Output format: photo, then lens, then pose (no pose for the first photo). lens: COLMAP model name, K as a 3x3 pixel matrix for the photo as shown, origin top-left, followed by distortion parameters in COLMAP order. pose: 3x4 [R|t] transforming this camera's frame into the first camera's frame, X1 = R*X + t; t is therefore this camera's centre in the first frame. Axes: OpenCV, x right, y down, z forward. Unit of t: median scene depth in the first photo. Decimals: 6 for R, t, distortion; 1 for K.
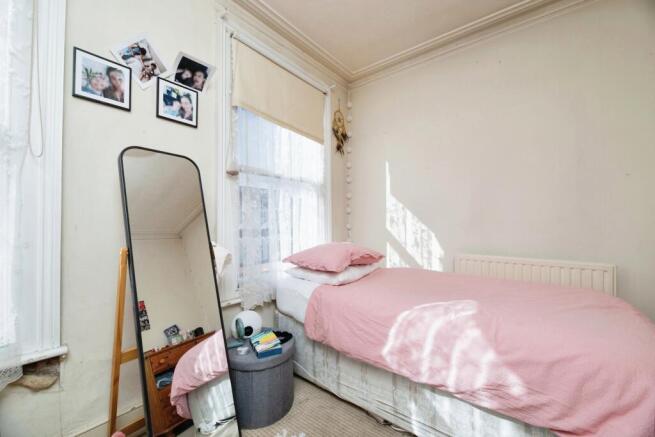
lens RADIAL K [[261.4, 0, 328.2], [0, 261.4, 216.8], [0, 0, 1]] dist [-0.008074, -0.001613]
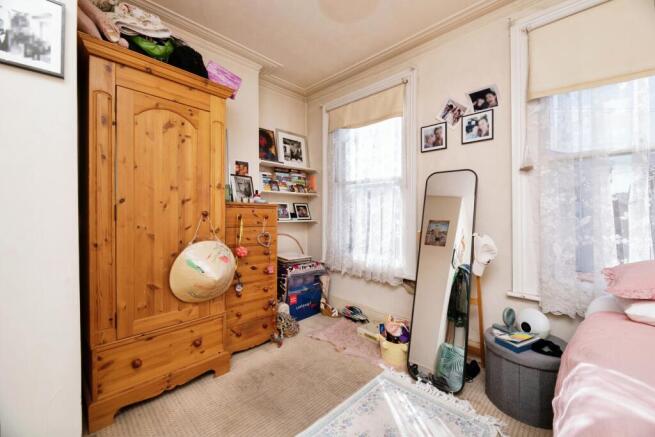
lens RADIAL K [[261.4, 0, 329.1], [0, 261.4, 217.8], [0, 0, 1]] dist [-0.008074, -0.001613]
pose [[-0.110106, -0.001241, -0.993919, 0.832859], [0.007022, 0.999973, -0.002026, 0.020998], [0.993895, -0.007203, -0.110095, 0.404190]]
